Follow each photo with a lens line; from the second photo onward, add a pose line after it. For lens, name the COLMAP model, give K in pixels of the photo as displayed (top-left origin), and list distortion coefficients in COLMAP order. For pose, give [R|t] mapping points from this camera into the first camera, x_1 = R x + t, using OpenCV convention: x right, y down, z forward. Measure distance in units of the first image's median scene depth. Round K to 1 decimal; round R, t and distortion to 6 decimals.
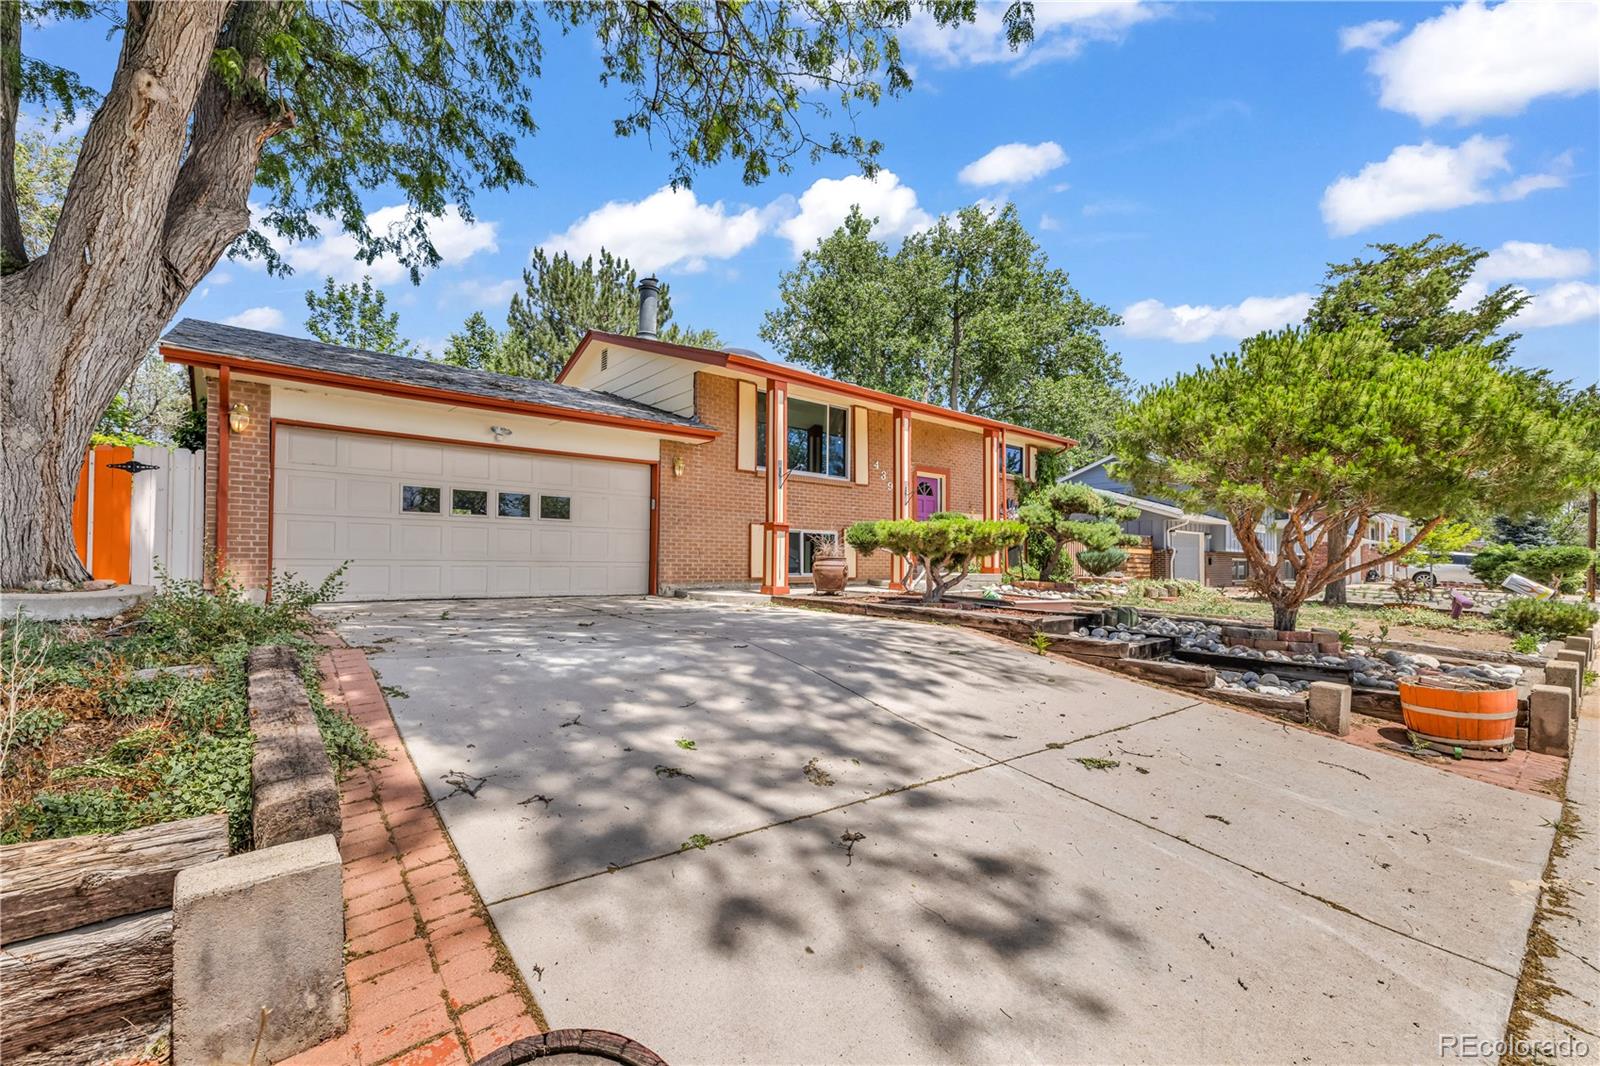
lens RADIAL K [[682.9, 0, 797.9], [0, 682.9, 547.3], [0, 0, 1]] dist [0.004289, 0.000047]
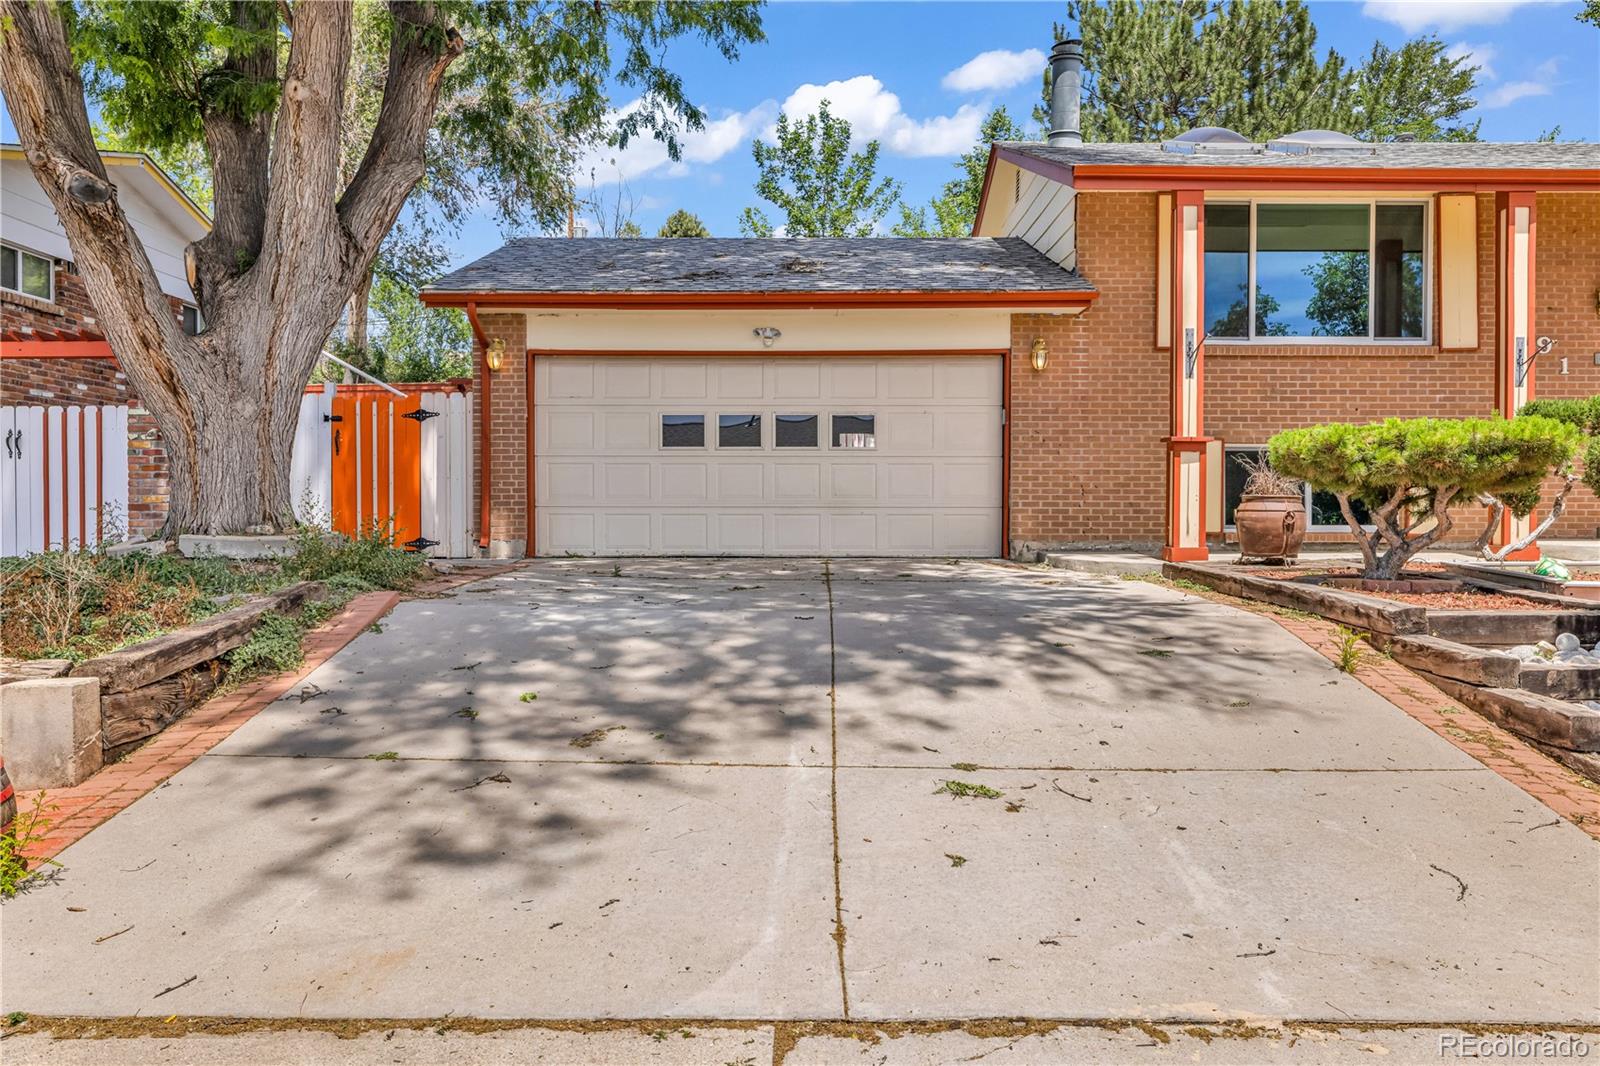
lens RADIAL K [[1262.3, 0, 796.0], [0, 1262.3, 520.1], [0, 0, 1]] dist [-0.000604, -0.010337]
pose [[0.762030, -0.001596, -0.647540, 0.579009], [0.021066, 0.999529, 0.022327, 0.004632], [0.647199, -0.030655, 0.761704, -0.040869]]
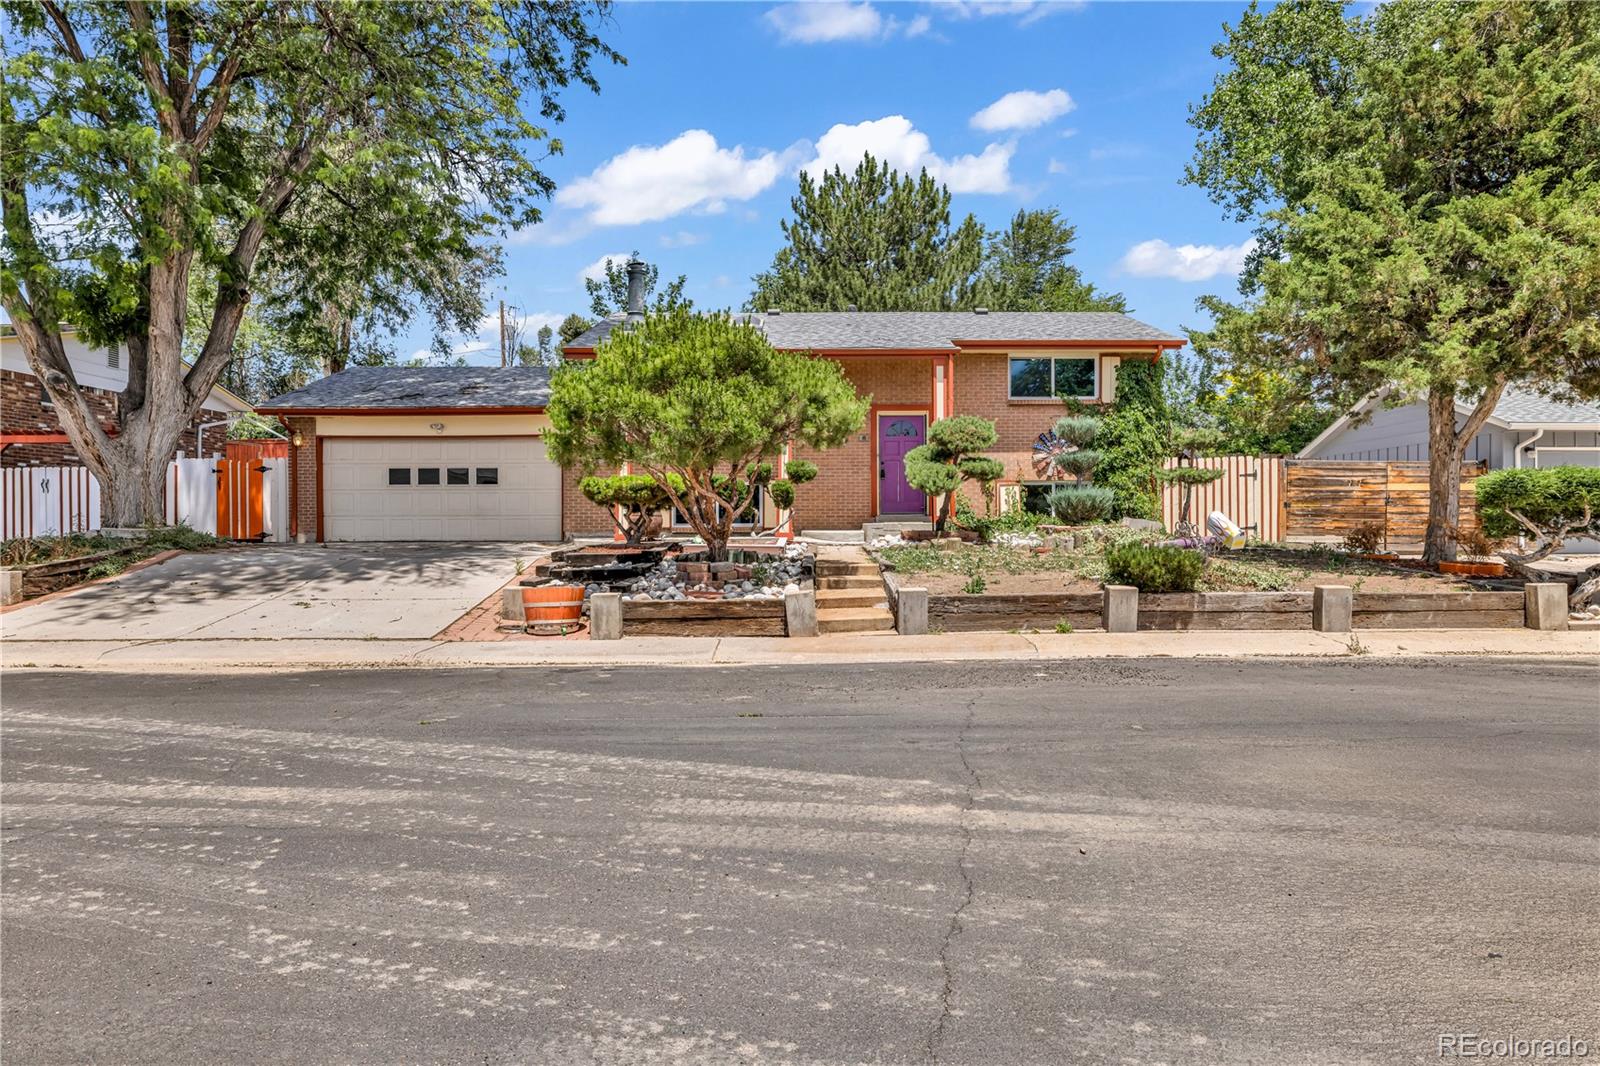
lens RADIAL K [[1027.9, 0, 801.9], [0, 1027.9, 532.6], [0, 0, 1]] dist [-0.011789, 0.004705]
pose [[0.767042, -0.003698, -0.641586, 1.885774], [0.024239, 0.999437, 0.023218, 0.028075], [0.641139, -0.033360, 0.766699, -0.224822]]
